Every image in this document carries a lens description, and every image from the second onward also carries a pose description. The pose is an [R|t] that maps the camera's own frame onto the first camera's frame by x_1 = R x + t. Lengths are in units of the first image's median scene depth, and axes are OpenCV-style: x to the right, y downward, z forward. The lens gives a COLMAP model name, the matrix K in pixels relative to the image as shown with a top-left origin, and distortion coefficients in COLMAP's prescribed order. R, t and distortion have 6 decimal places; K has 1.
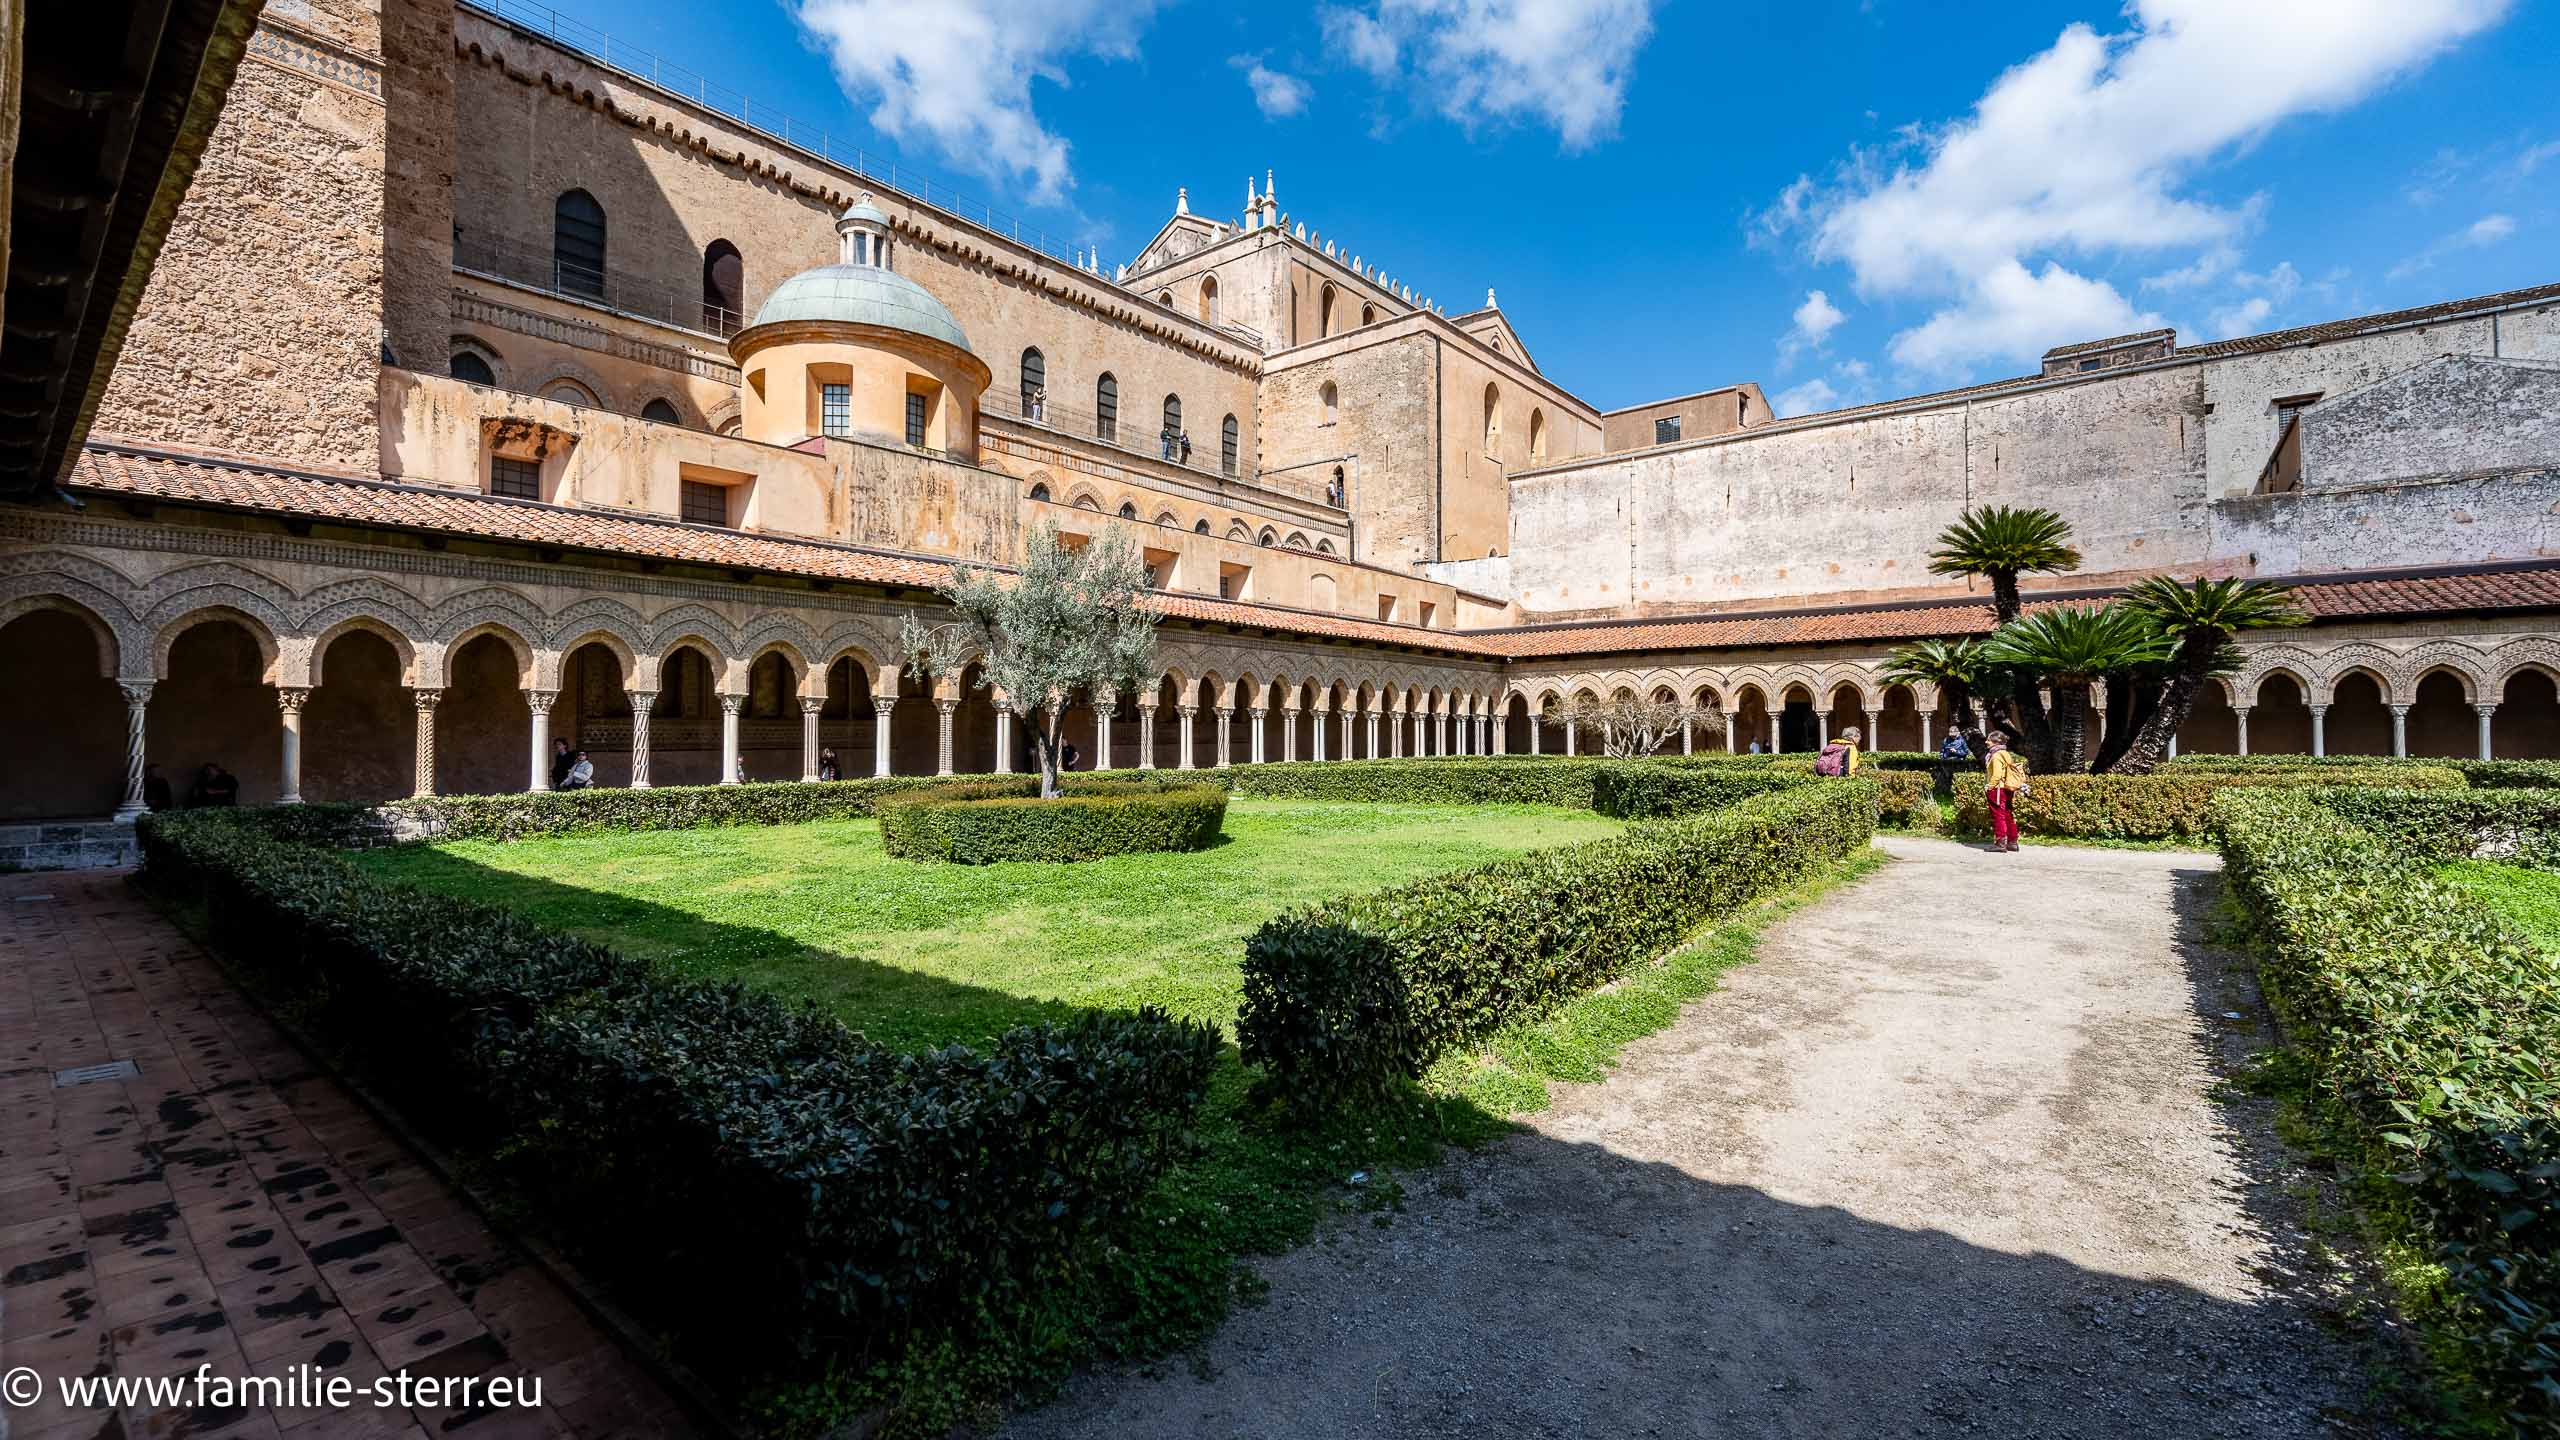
lens RADIAL K [[1069.6, 0, 1270.8], [0, 1069.6, 712.0], [0, 0, 1]] dist [0.001186, 0.000030]
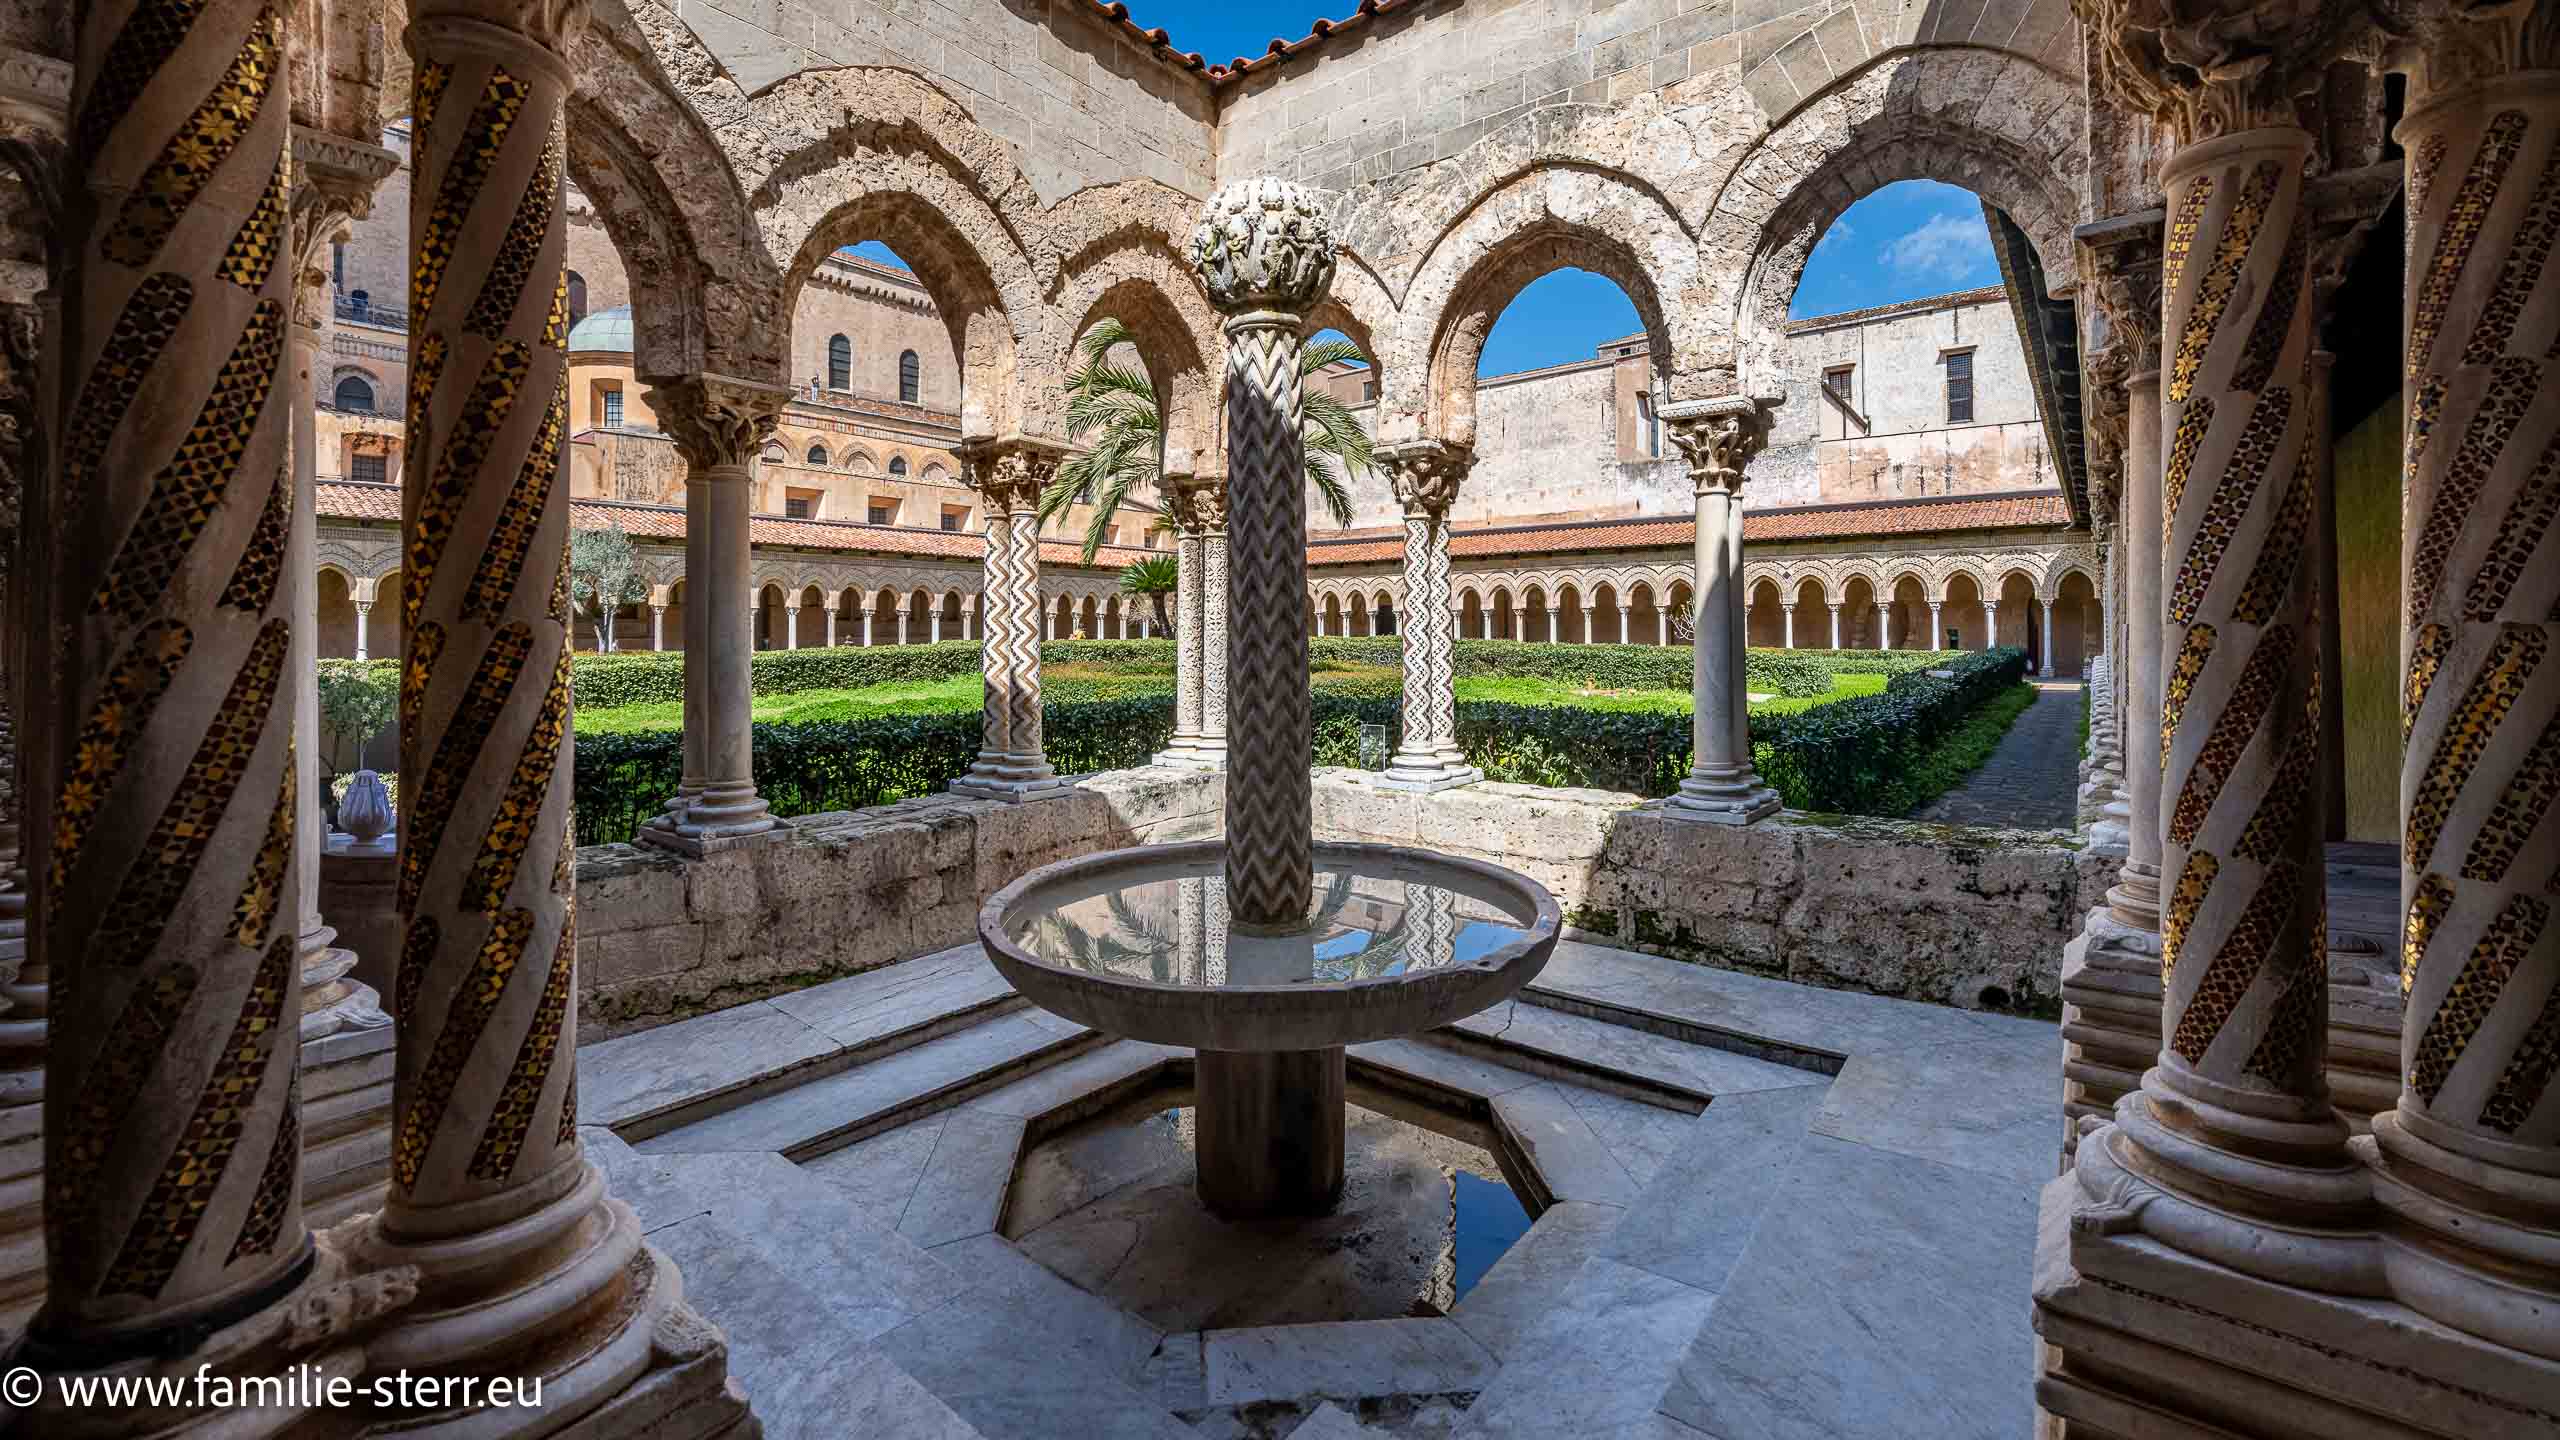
lens RADIAL K [[1028.9, 0, 1289.4], [0, 1028.9, 627.8], [0, 0, 1]] dist [-0.000967, -0.000186]
pose [[0.999901, -0.003311, 0.013692, 0.326782], [0.003139, 0.999916, 0.012597, 0.002706], [-0.013733, -0.012553, 0.999827, -0.281383]]
